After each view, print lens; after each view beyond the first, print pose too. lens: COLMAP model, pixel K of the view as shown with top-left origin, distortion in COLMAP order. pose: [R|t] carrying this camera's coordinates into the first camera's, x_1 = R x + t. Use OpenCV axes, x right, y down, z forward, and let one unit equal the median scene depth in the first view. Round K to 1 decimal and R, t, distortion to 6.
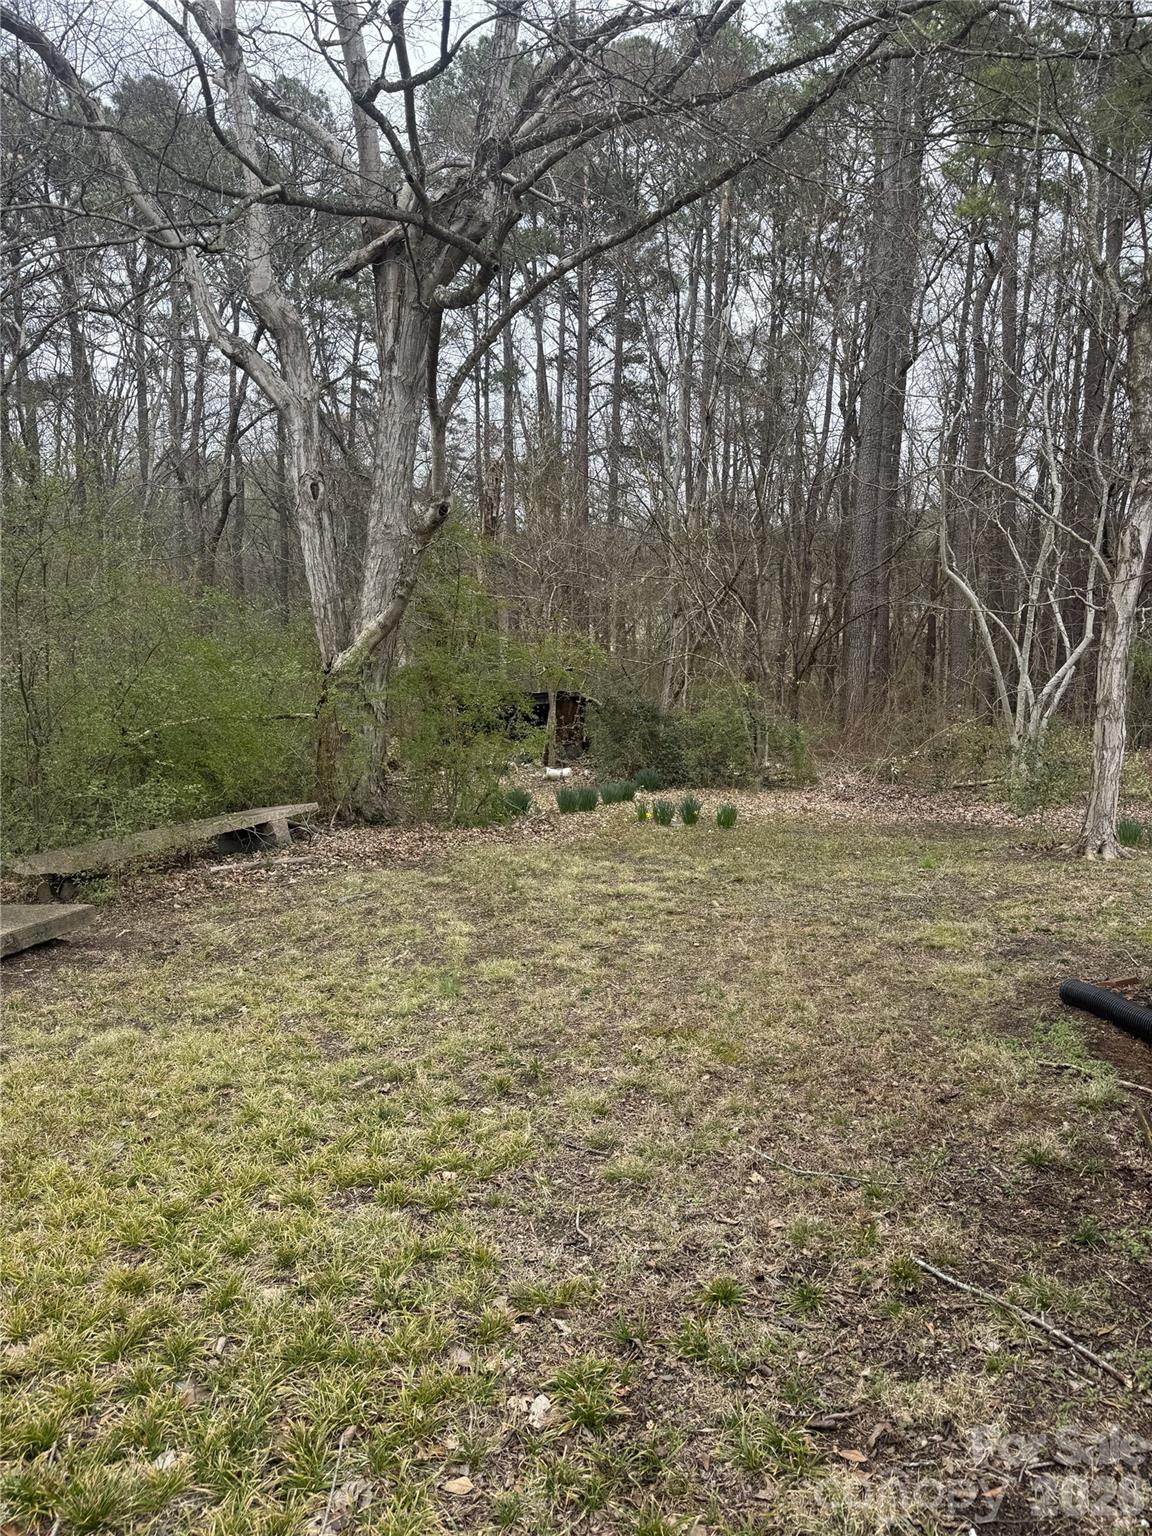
lens RADIAL K [[1075.1, 0, 646.2], [0, 1075.1, 789.7], [0, 0, 1]] dist [0.038503, -0.052984]
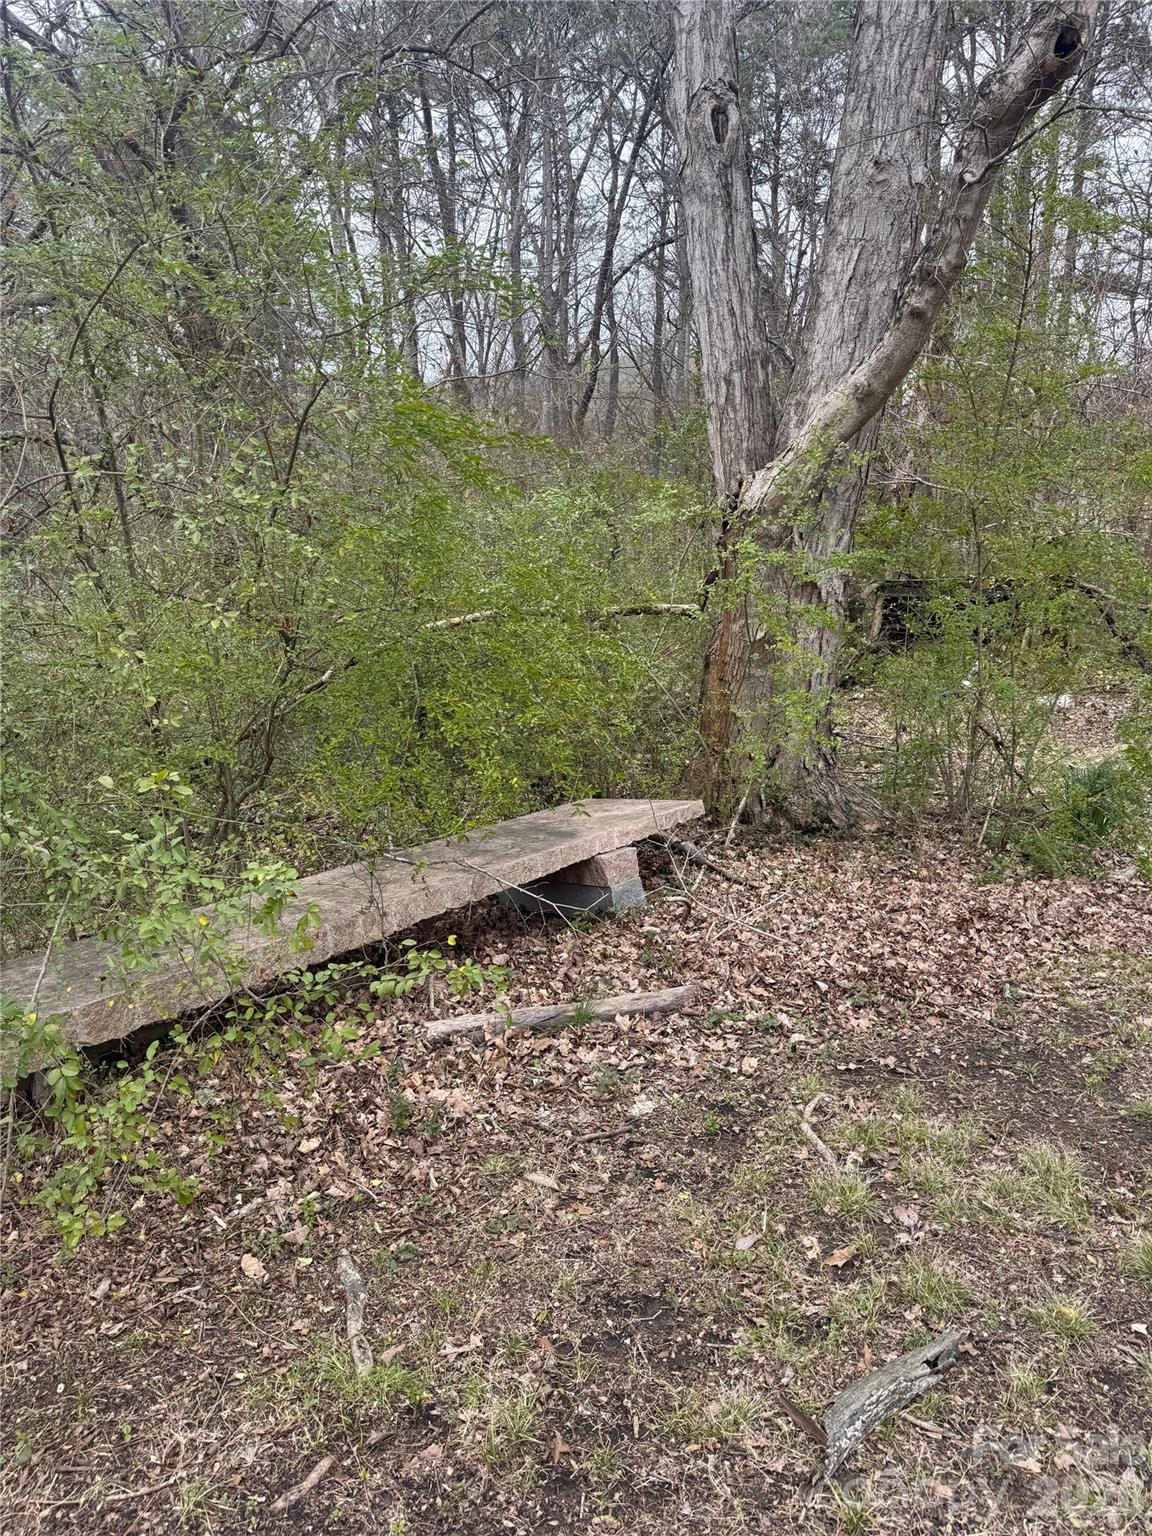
lens RADIAL K [[1075.1, 0, 575.7], [0, 1075.1, 770.5], [0, 0, 1]] dist [0.038503, -0.052984]
pose [[0.925444, 0.056428, -0.374660, -0.174588], [-0.027898, 0.996312, 0.081144, -0.033225], [0.377857, -0.064642, 0.923605, 0.530140]]
